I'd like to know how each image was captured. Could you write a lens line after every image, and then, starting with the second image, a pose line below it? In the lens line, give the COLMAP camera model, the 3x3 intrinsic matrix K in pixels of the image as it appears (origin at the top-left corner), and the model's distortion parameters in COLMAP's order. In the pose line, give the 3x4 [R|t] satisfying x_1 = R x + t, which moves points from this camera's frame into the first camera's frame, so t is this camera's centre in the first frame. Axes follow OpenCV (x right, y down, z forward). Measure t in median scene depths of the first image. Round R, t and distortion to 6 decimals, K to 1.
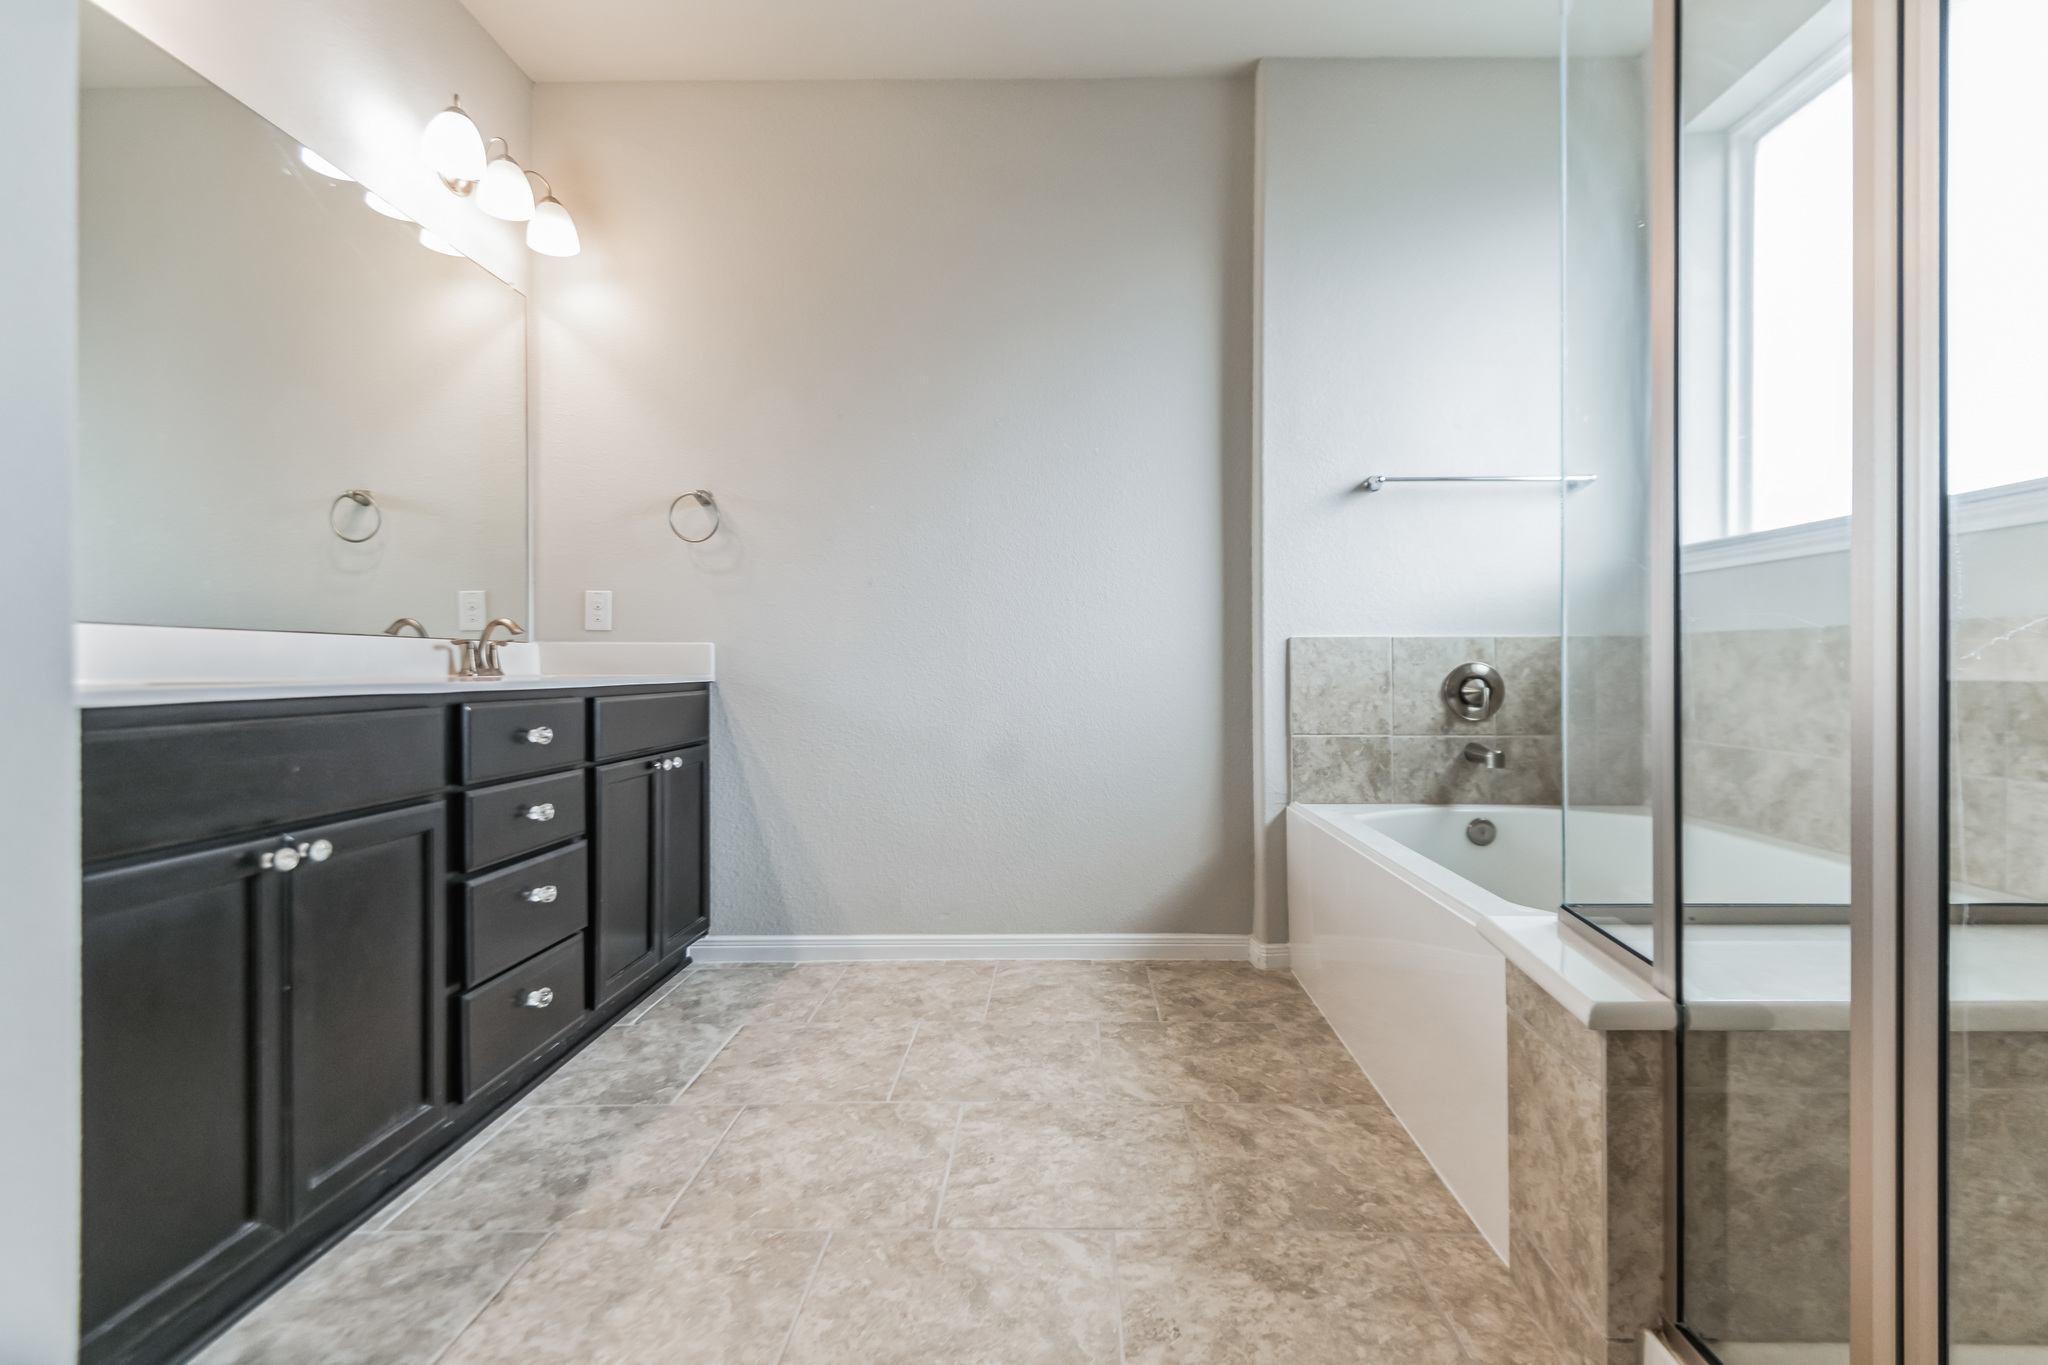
lens RADIAL K [[971.2, 0, 1050.0], [0, 971.2, 674.1], [0, 0, 1]] dist [0.000875, -0.000251]
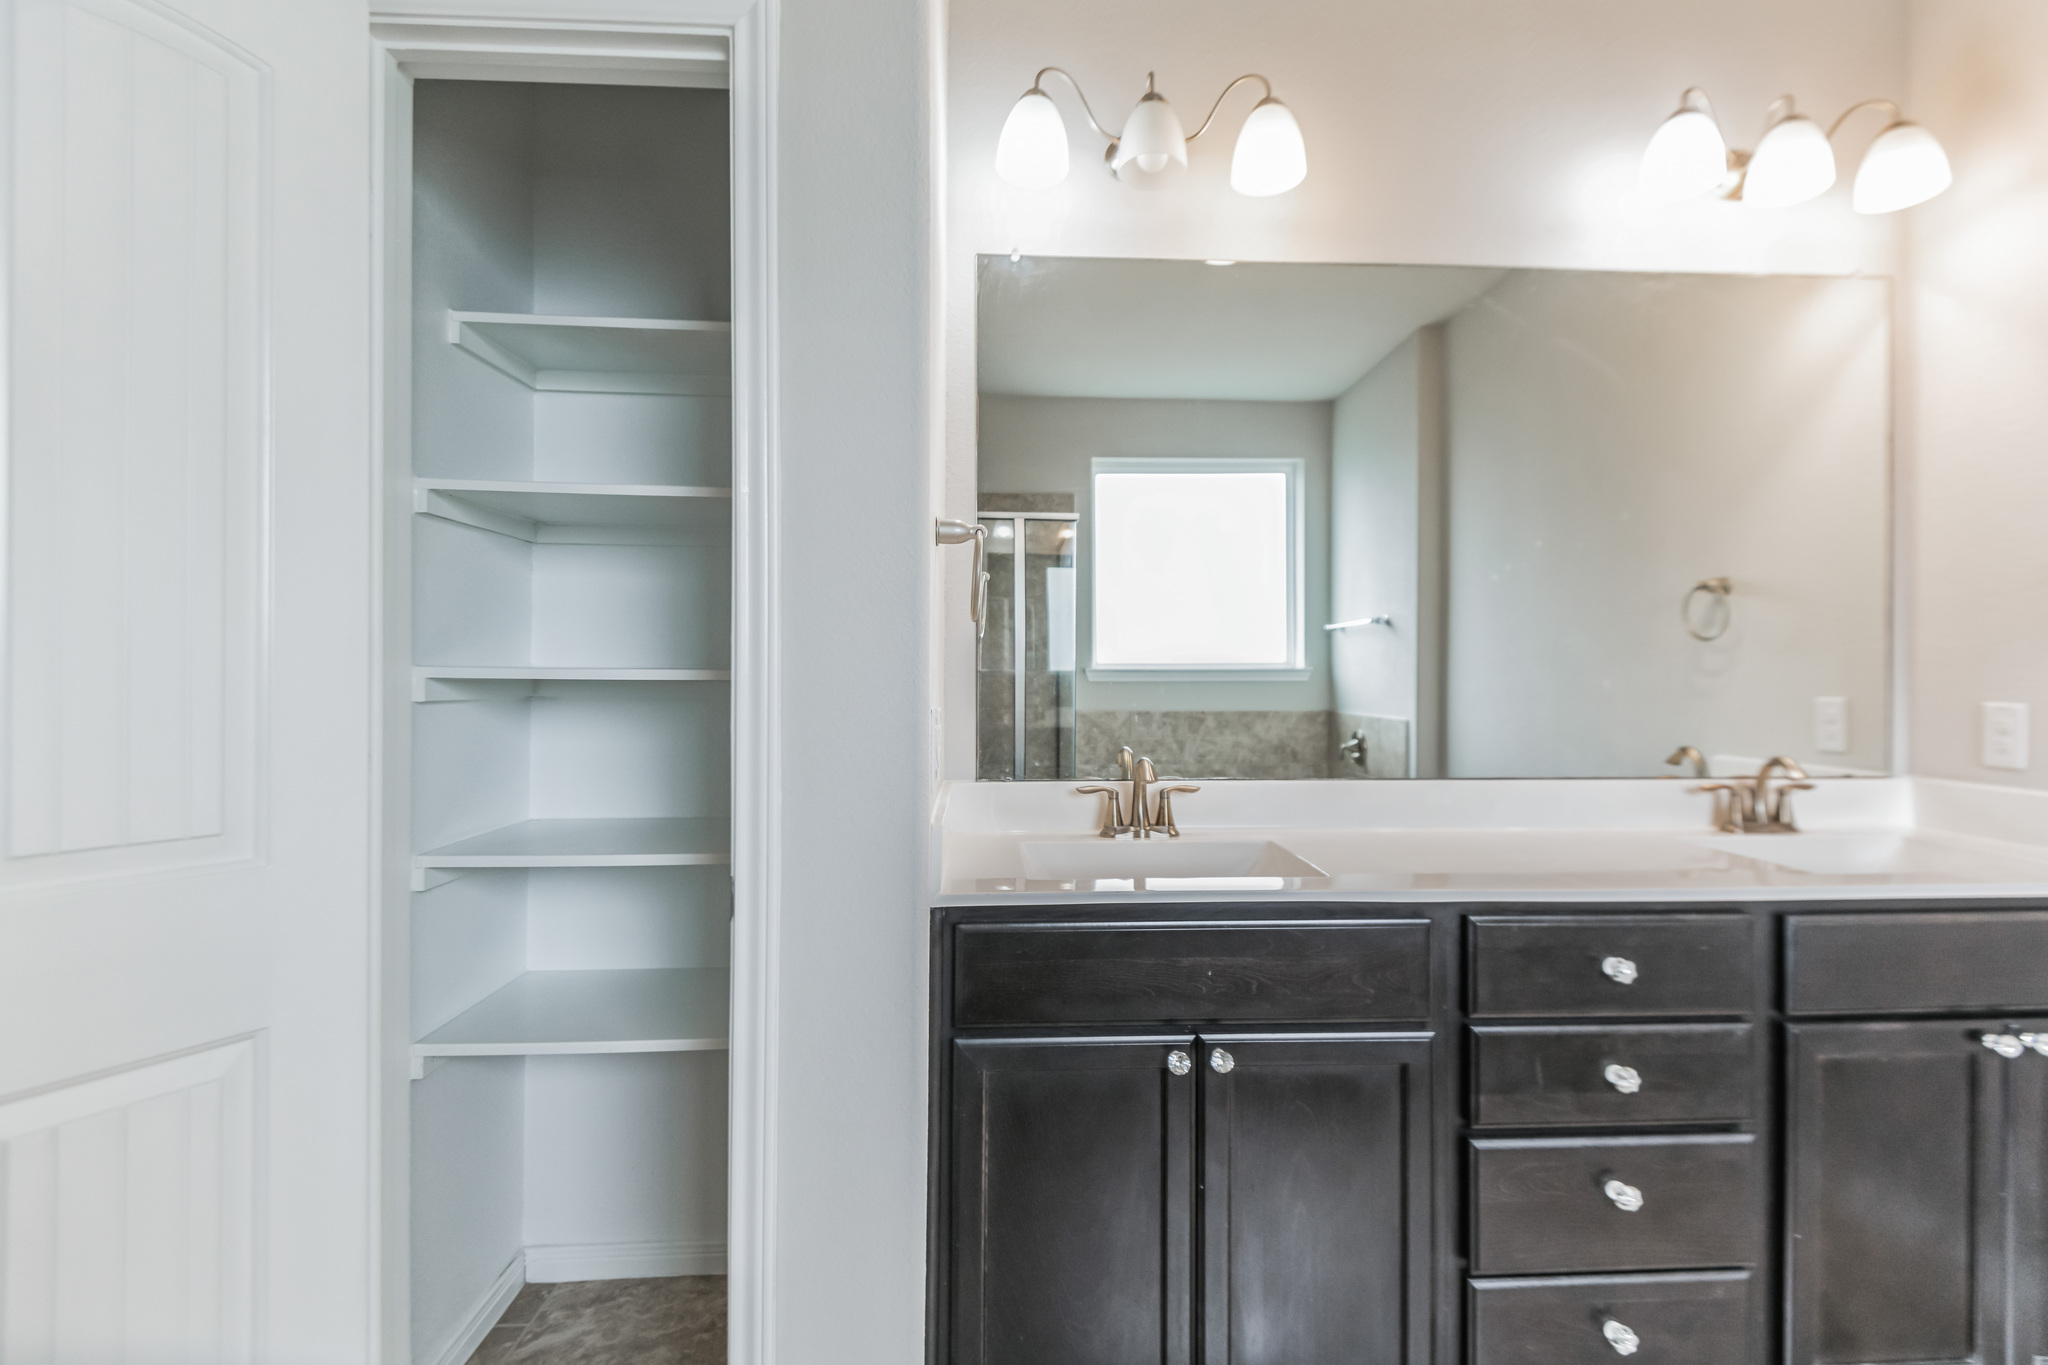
lens RADIAL K [[971.2, 0, 1050.0], [0, 971.2, 674.1], [0, 0, 1]] dist [0.000875, -0.000251]
pose [[0.070587, -0.003050, -0.997501, 0.117327], [-0.008514, 0.999957, -0.003660, -0.109199], [0.997469, 0.008751, 0.070558, 0.394383]]
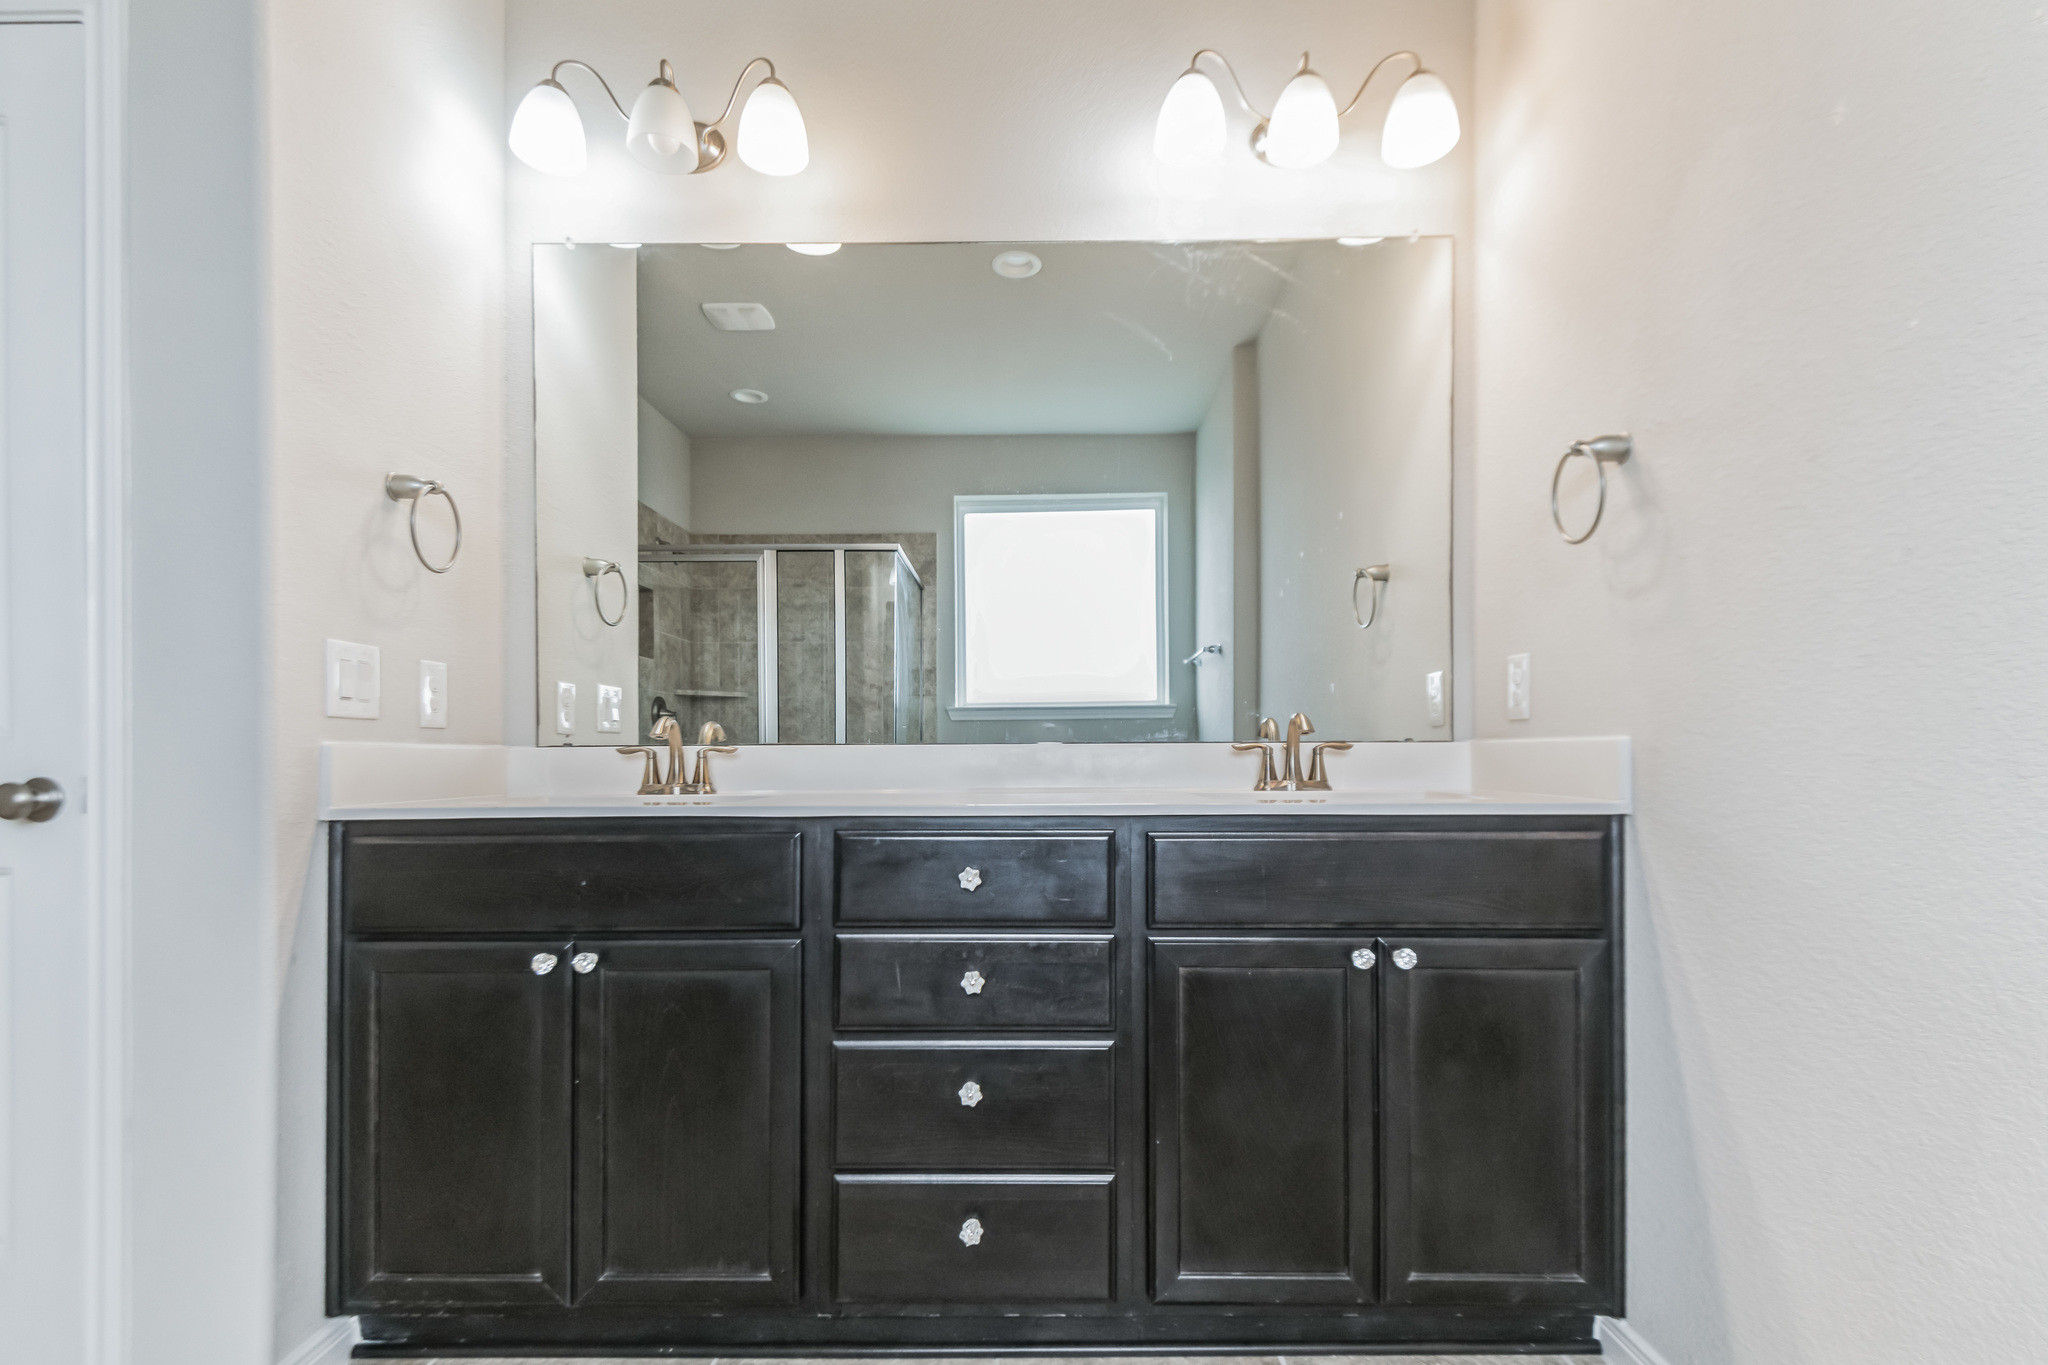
lens RADIAL K [[991.1, 0, 1031.1], [0, 991.1, 751.7], [0, 0, 1]] dist [0.025477, -0.013929]
pose [[0.009346, -0.004789, -0.999945, 0.179890], [-0.002055, 0.999986, -0.004808, -0.023357], [0.999954, 0.002100, 0.009336, 0.772147]]
